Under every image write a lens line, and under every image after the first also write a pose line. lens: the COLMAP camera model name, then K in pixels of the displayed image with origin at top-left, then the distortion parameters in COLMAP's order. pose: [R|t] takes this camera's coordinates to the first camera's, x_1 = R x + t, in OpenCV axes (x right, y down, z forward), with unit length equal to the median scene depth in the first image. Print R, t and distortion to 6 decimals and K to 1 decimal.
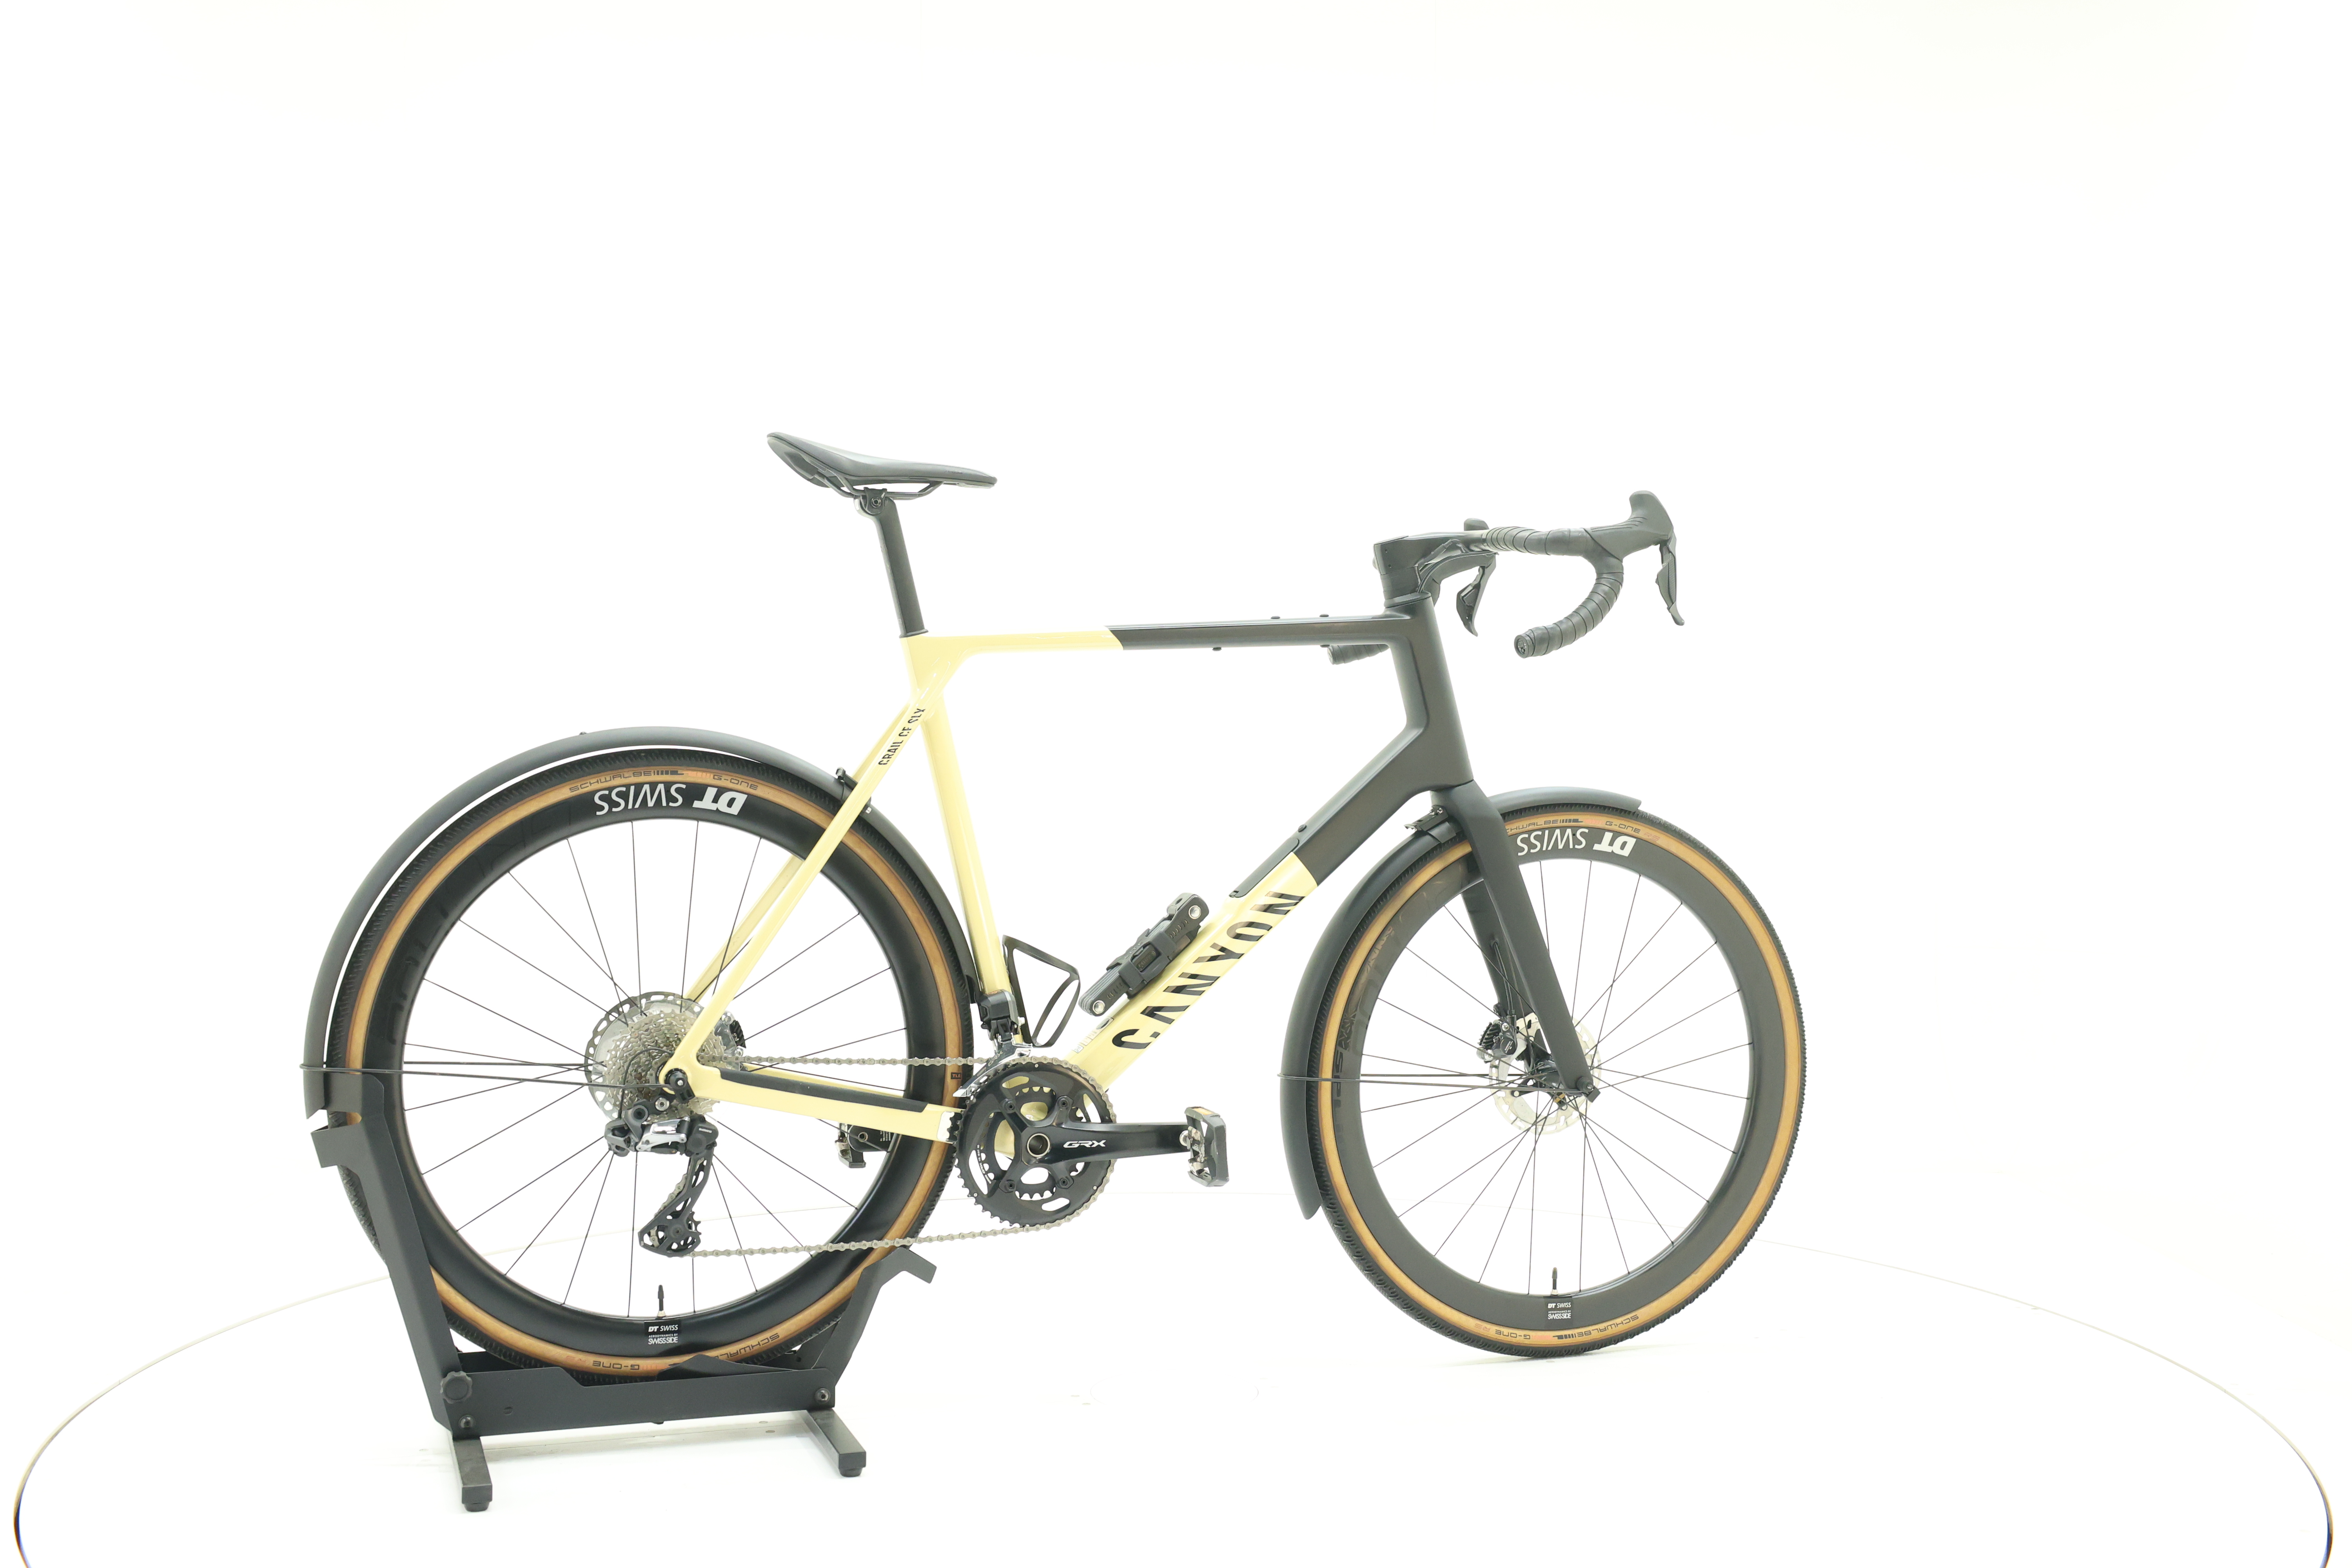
lens RADIAL K [[2501.6, 0, 1170.9], [0, 2501.6, 777.4], [0, 0, 1]] dist [-0.010585, -0.002401]
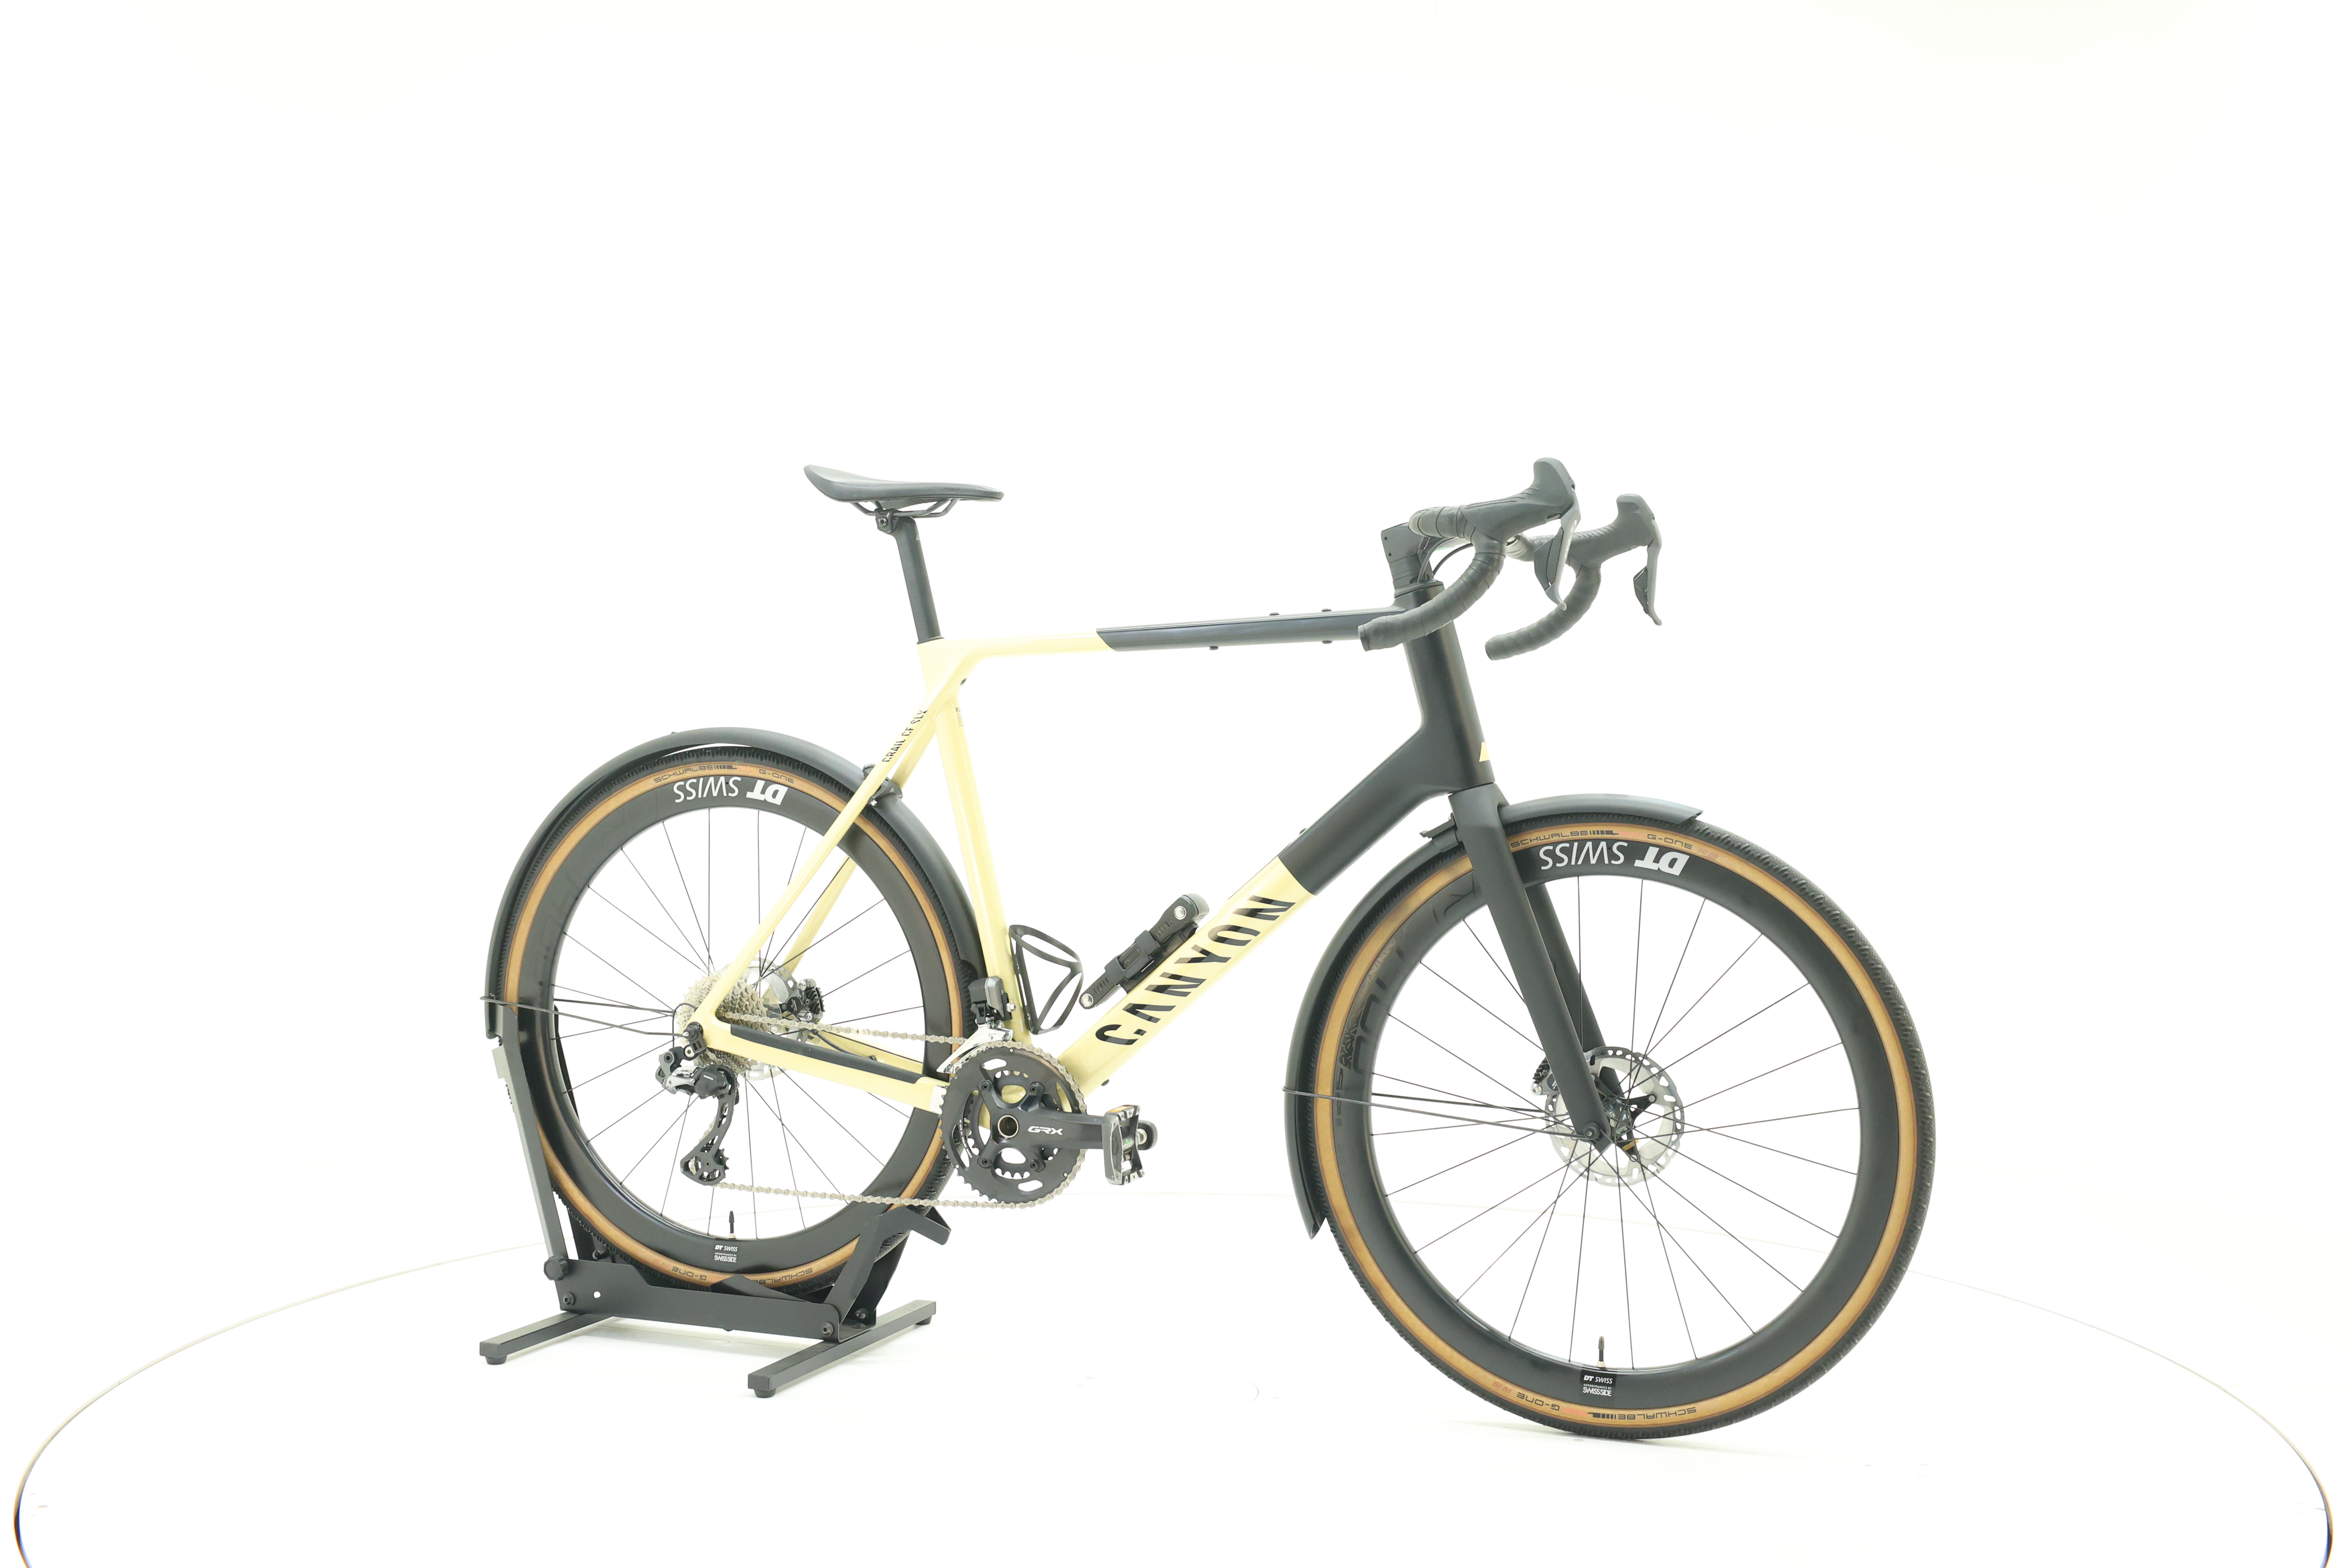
lens RADIAL K [[2501.6, 0, 1170.9], [0, 2501.6, 777.4], [0, 0, 1]] dist [-0.010585, -0.002401]
pose [[0.751604, 0.010917, -0.659525, 0.681325], [-0.013475, 0.999908, 0.001196, -0.001251], [0.659477, 0.007989, 0.751682, 0.254282]]
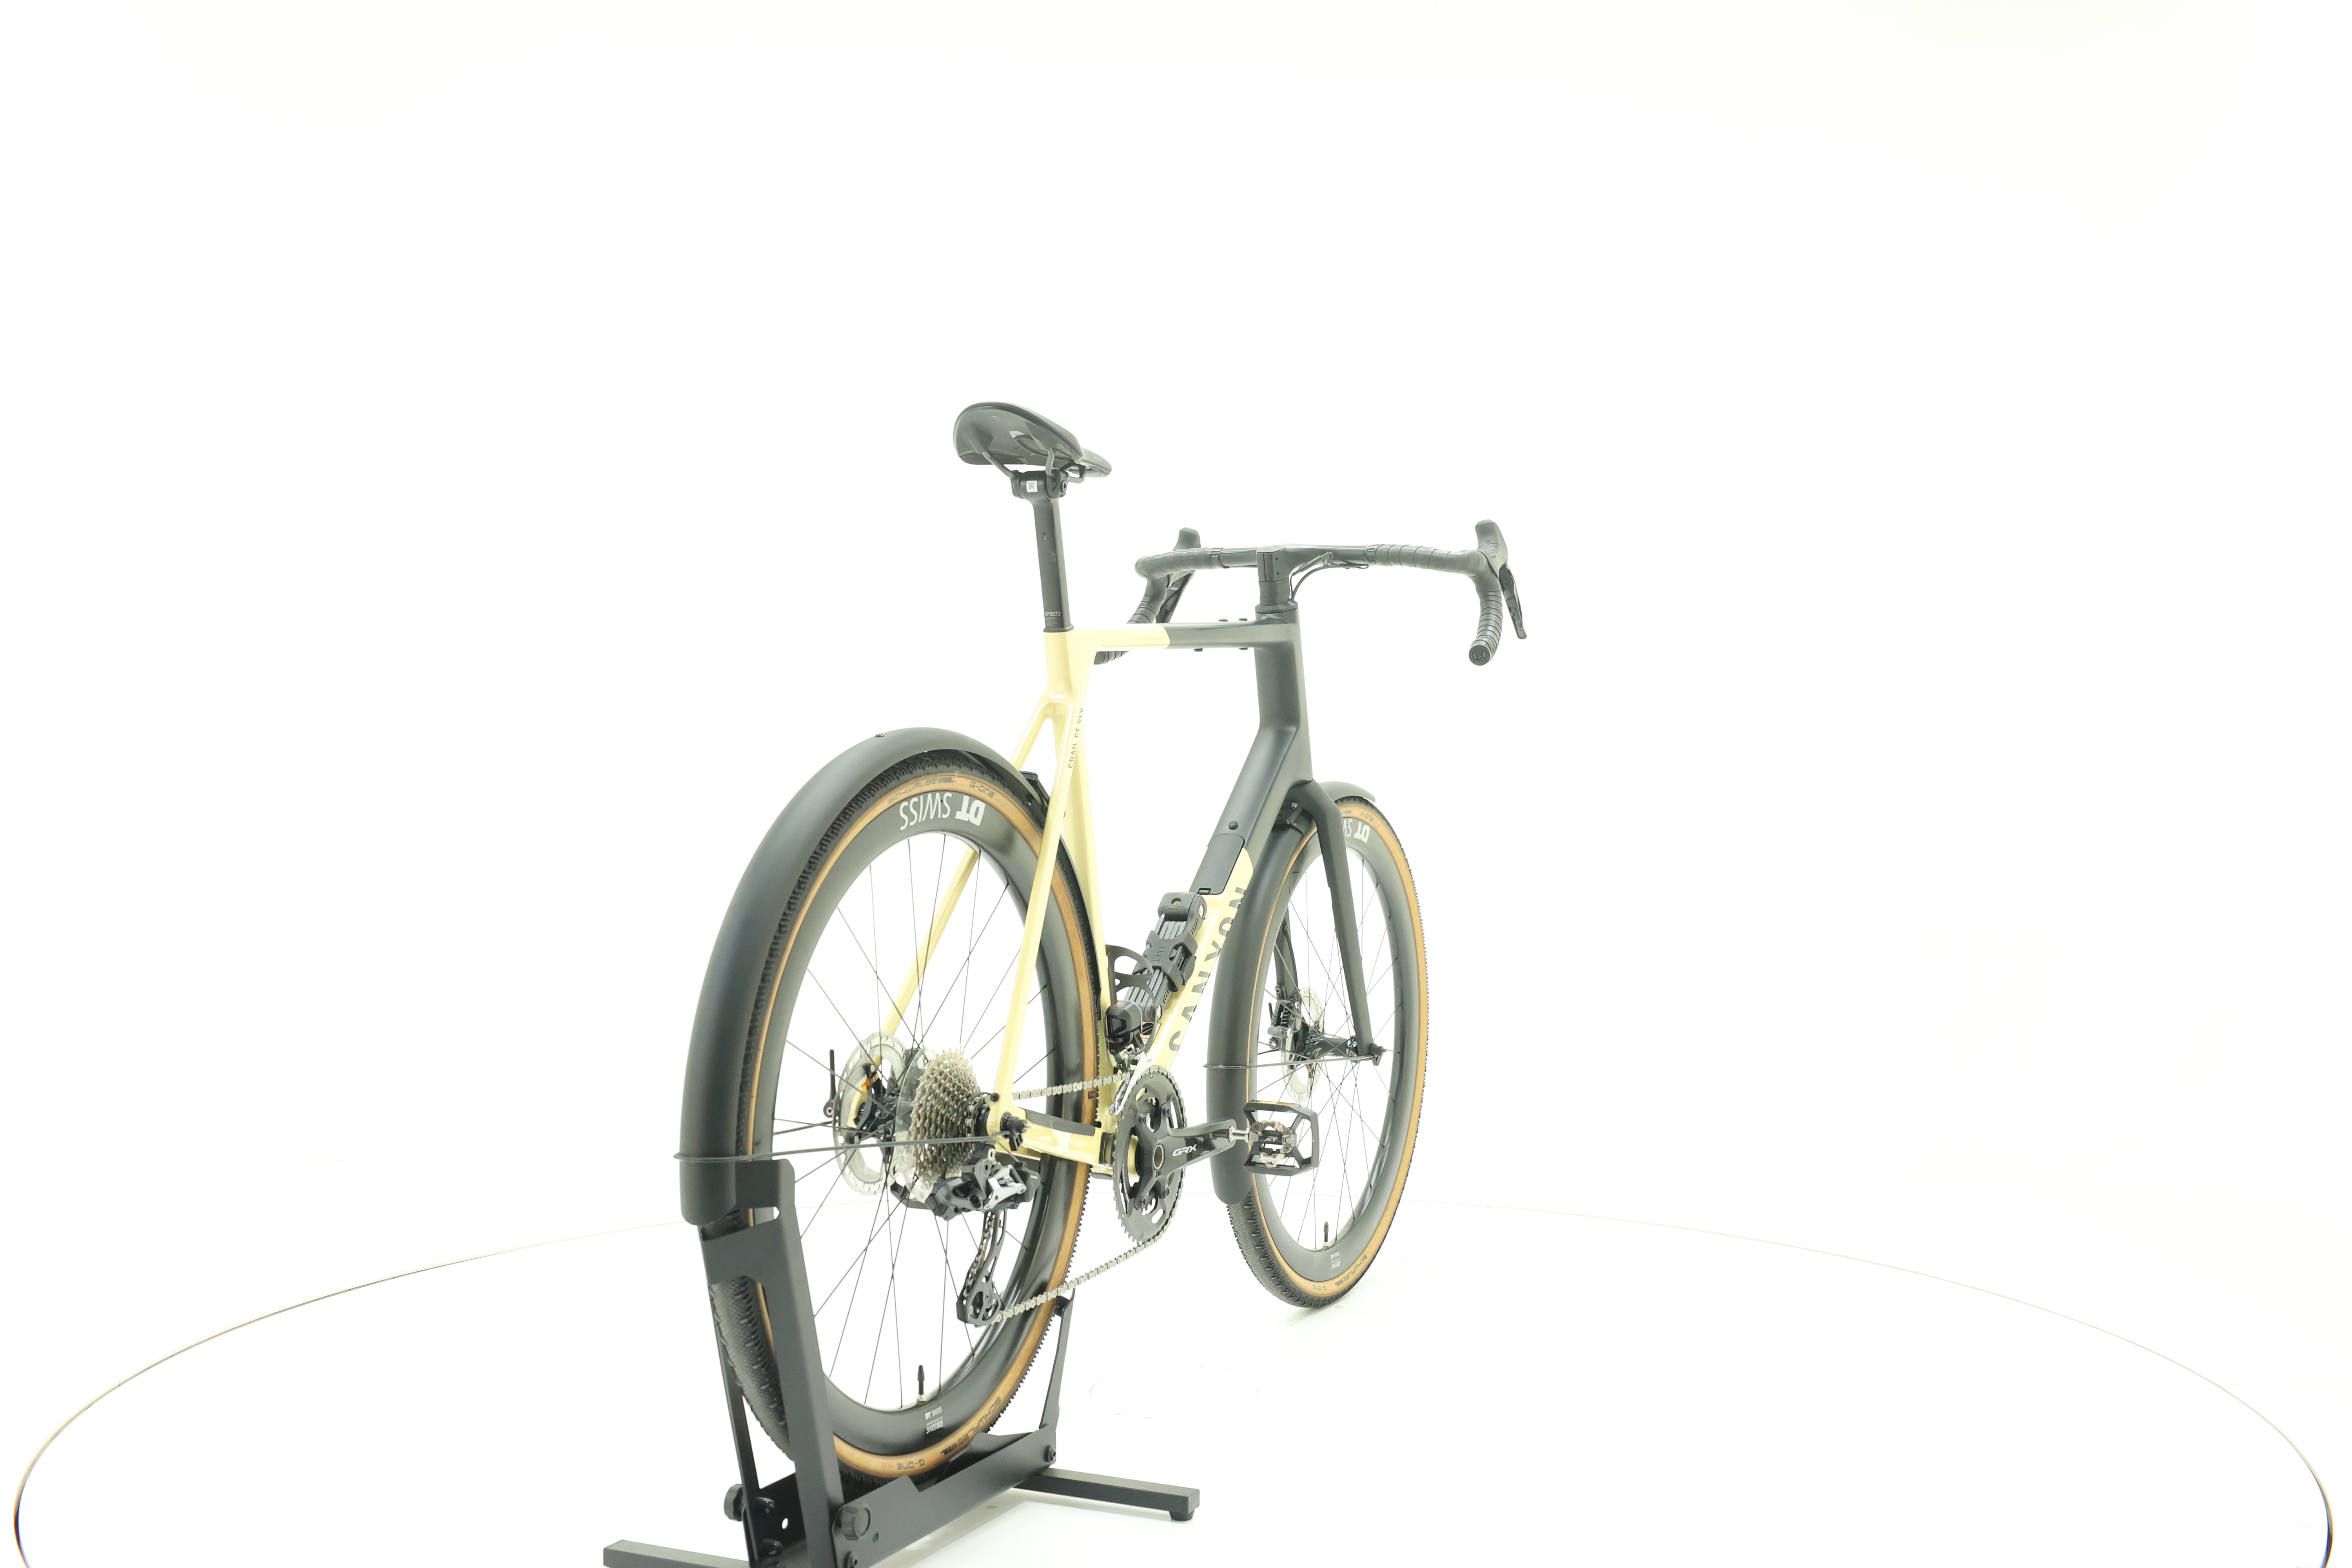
lens RADIAL K [[2501.6, 0, 1170.9], [0, 2501.6, 777.4], [0, 0, 1]] dist [-0.010585, -0.002401]
pose [[0.698389, -0.014082, 0.715580, -0.737903], [0.011818, 0.999897, 0.008143, -0.008552], [-0.715621, 0.002769, 0.698483, 0.312848]]
